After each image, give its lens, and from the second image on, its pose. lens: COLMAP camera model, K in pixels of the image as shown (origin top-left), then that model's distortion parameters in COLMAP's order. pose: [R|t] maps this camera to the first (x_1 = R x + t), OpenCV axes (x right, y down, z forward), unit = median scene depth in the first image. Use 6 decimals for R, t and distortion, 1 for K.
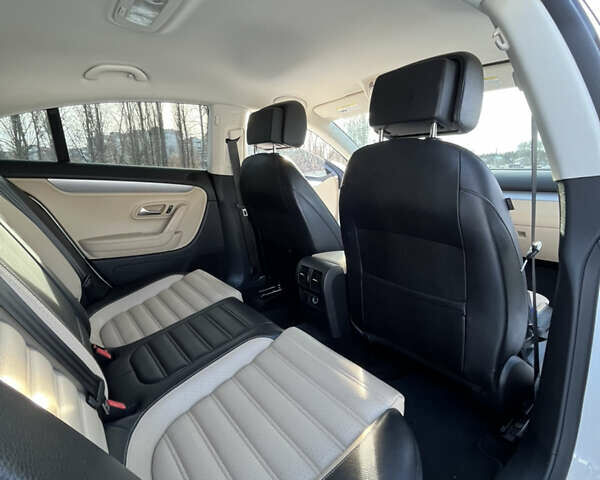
lens RADIAL K [[332.7, 0, 300.0], [0, 332.7, 240.0], [0, 0, 1]] dist [0.000959, 0.000892]
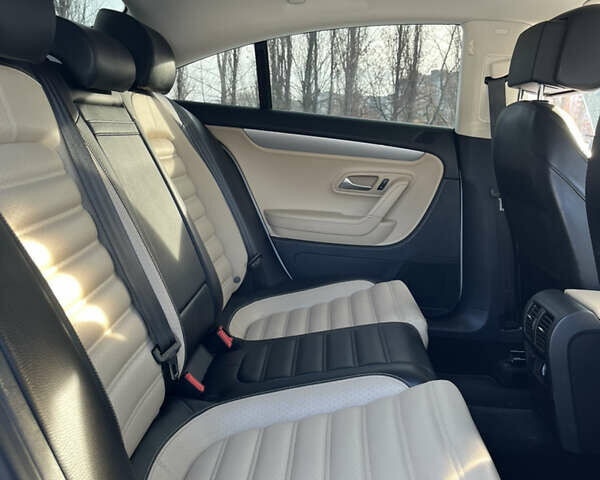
lens RADIAL K [[632.3, 0, 300.0], [0, 632.3, 240.0], [0, 0, 1]] dist [0.096420, -0.010953]
pose [[0.755154, 0.156487, -0.636596, 0.322717], [-0.188994, 0.981828, 0.017160, 0.027586], [0.627713, 0.107355, 0.771006, -0.069901]]
